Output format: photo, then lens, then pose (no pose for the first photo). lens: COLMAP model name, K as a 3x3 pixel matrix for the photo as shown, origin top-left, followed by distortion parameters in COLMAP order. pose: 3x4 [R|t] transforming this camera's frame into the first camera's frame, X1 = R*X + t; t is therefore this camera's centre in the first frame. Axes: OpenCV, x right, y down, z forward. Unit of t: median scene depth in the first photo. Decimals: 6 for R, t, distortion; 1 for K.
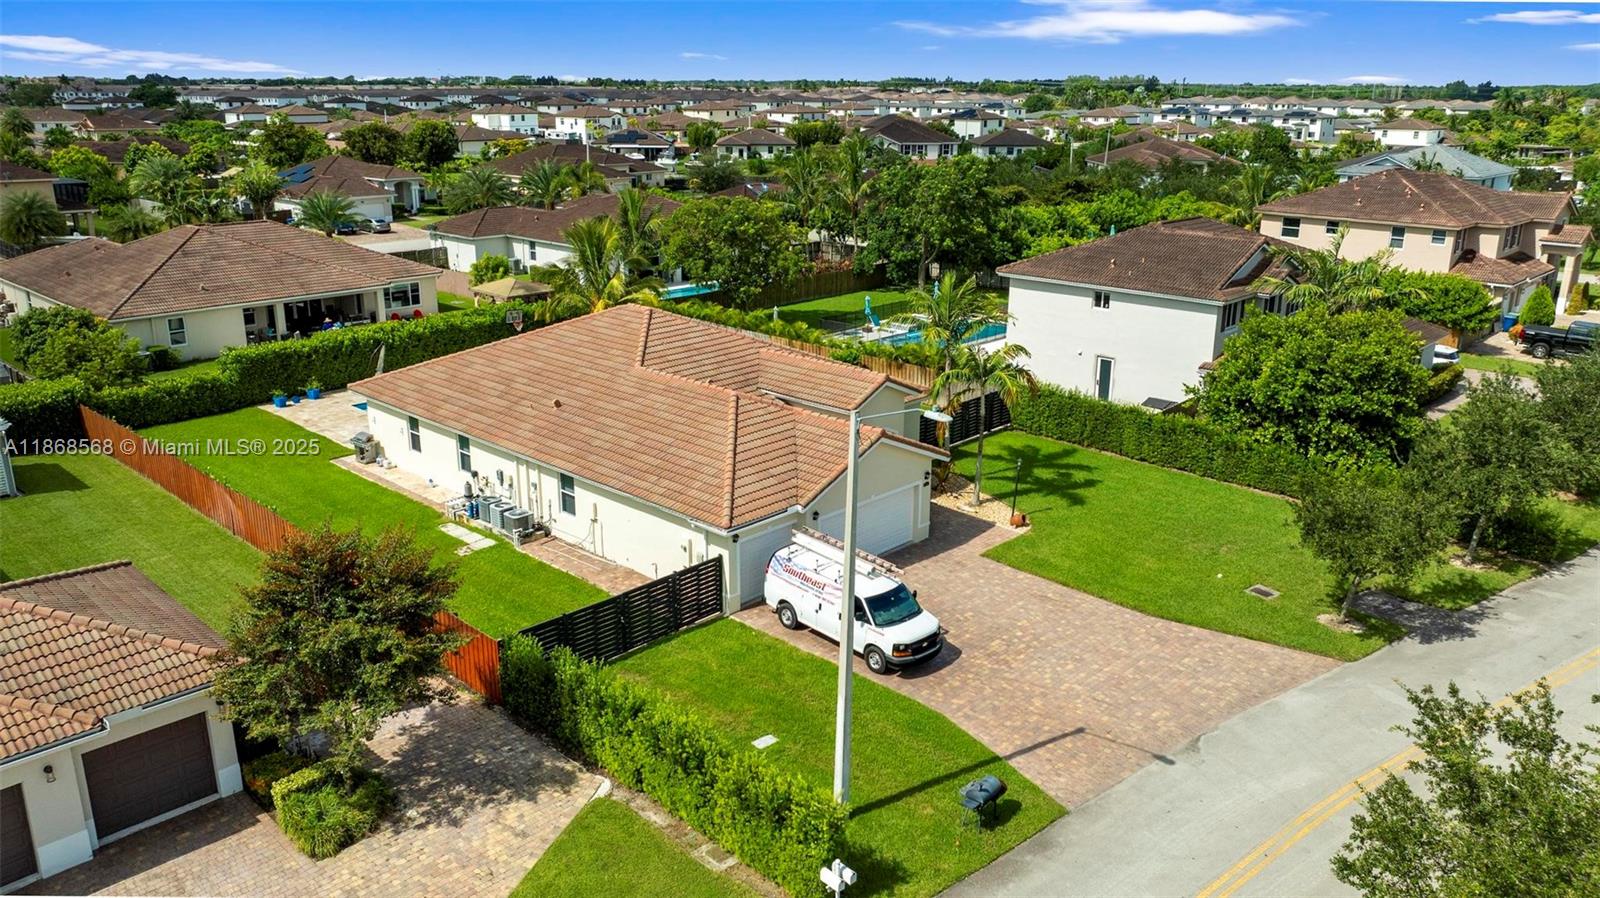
lens RADIAL K [[1192.7, 0, 800.0], [0, 1192.7, 449.0], [0, 0, 1]] dist [-0.018091, 0.002583]
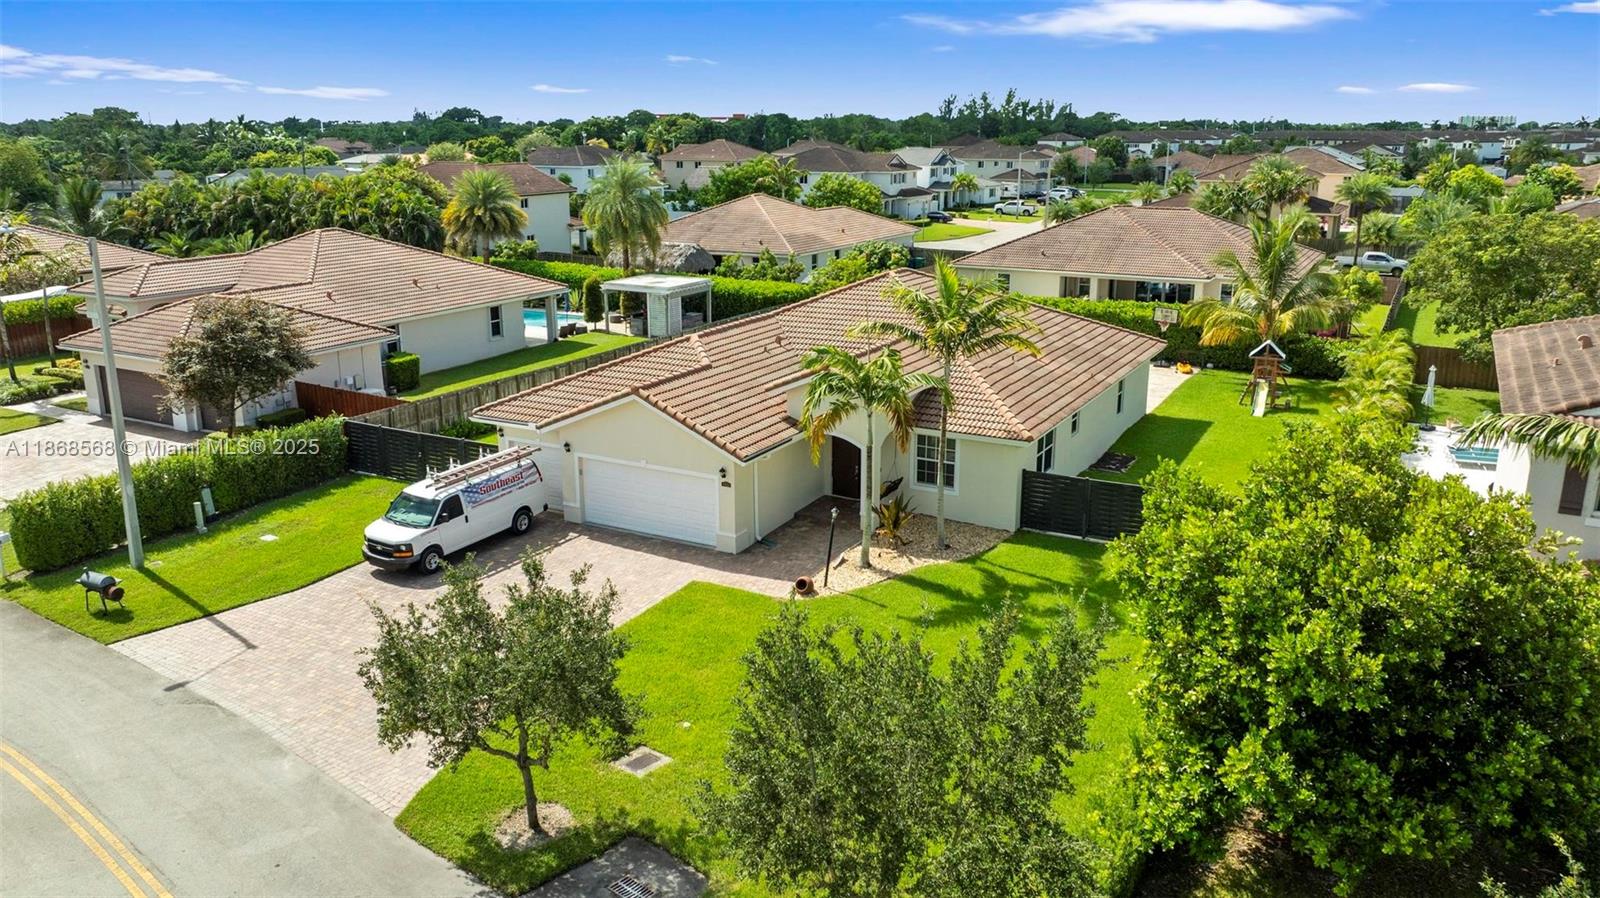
lens RADIAL K [[1175.4, 0, 800.0], [0, 1175.4, 449.0], [0, 0, 1]] dist [-0.014628, -0.002464]
pose [[0.254168, 0.252168, -0.933708, 0.954499], [-0.284097, 0.942288, 0.177150, -0.166463], [0.924493, 0.220237, 0.311140, 0.867824]]
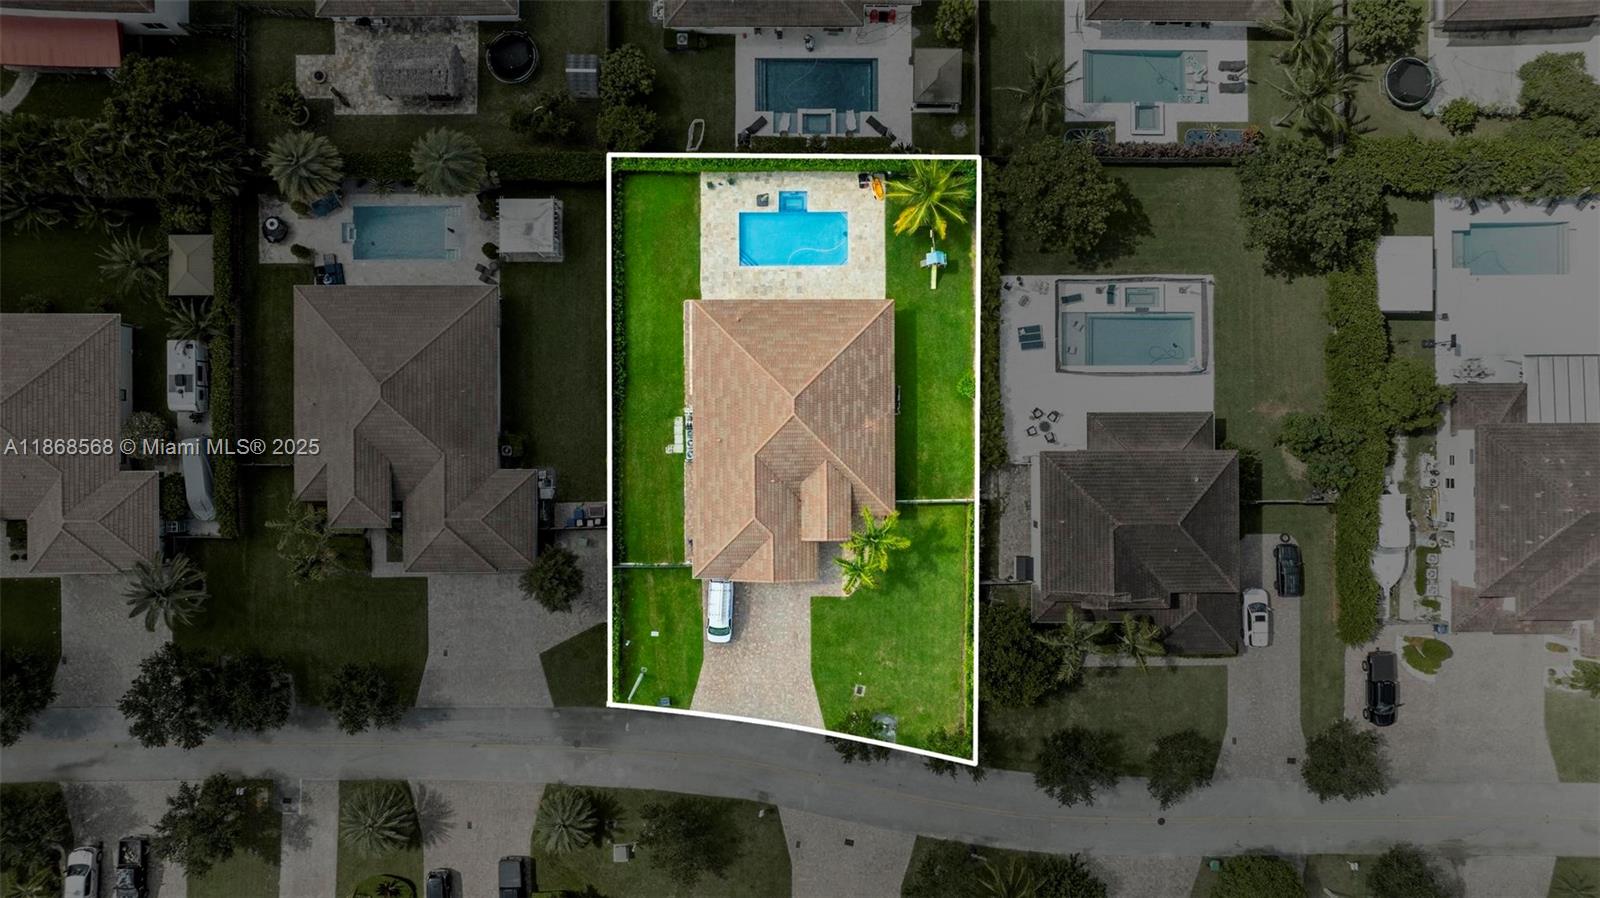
lens RADIAL K [[1135.9, 0, 800.0], [0, 1135.9, 449.0], [0, 0, 1]] dist [-0.018930, -0.001073]
pose [[0.692361, 0.721545, 0.002853, -0.106330], [-0.217766, 0.205184, 0.954189, -2.448416], [0.687906, -0.661265, 0.299189, 0.512805]]
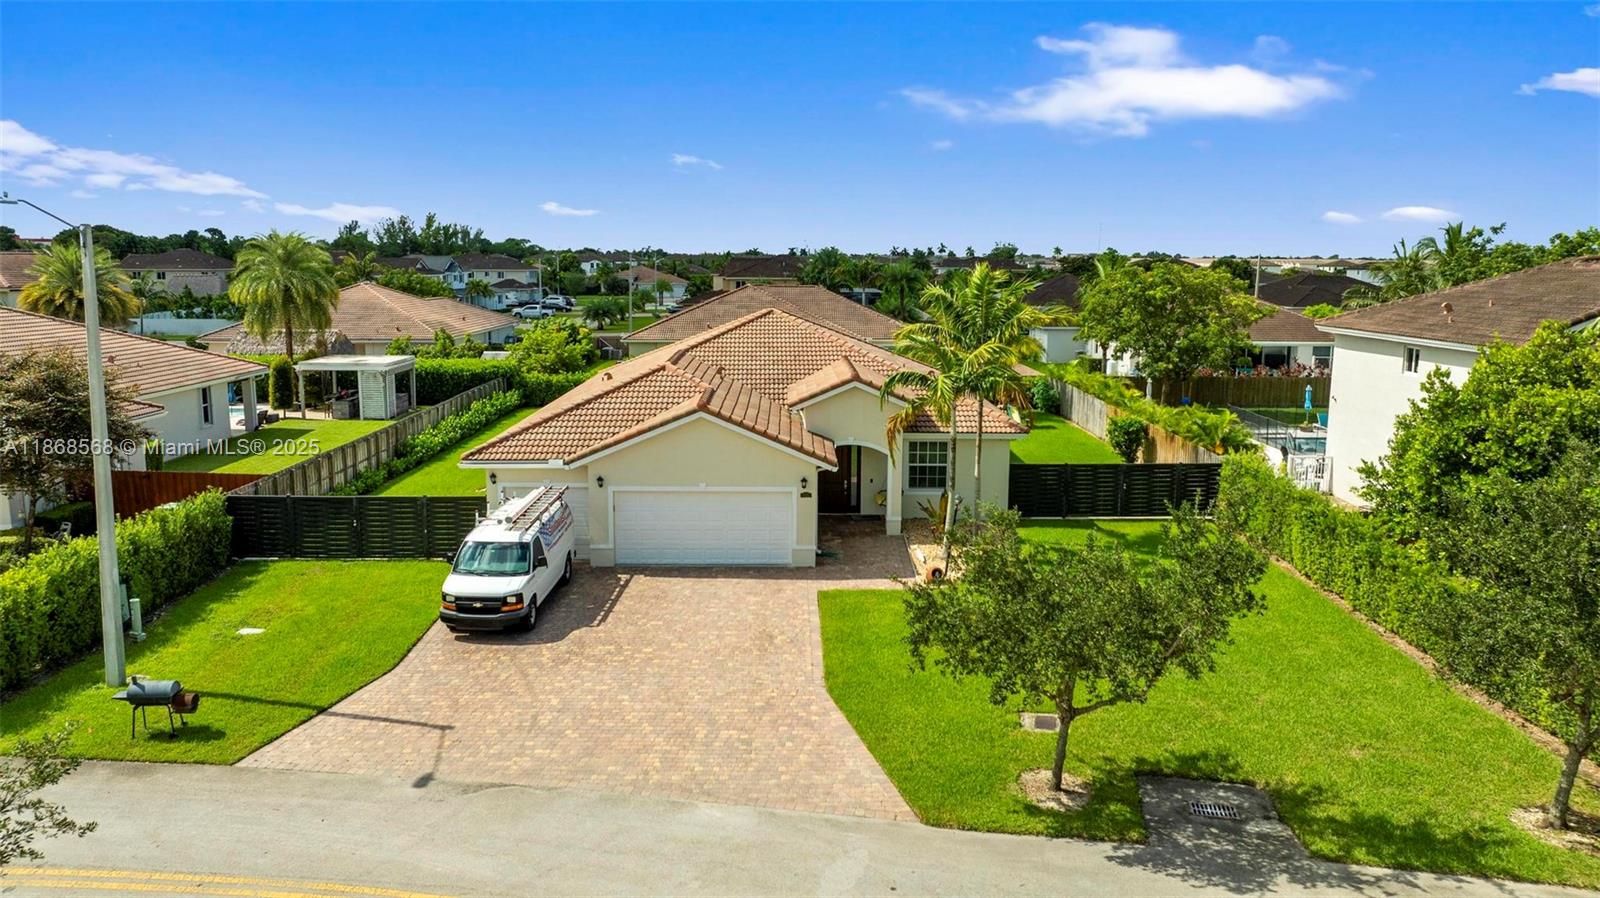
lens RADIAL K [[1135.9, 0, 800.0], [0, 1135.9, 449.0], [0, 0, 1]] dist [-0.018930, -0.001073]
pose [[0.696974, 0.118318, -0.707268, 0.703311], [-0.215059, 0.975383, -0.048758, 0.041214], [0.684088, 0.186087, 0.705262, 0.496492]]
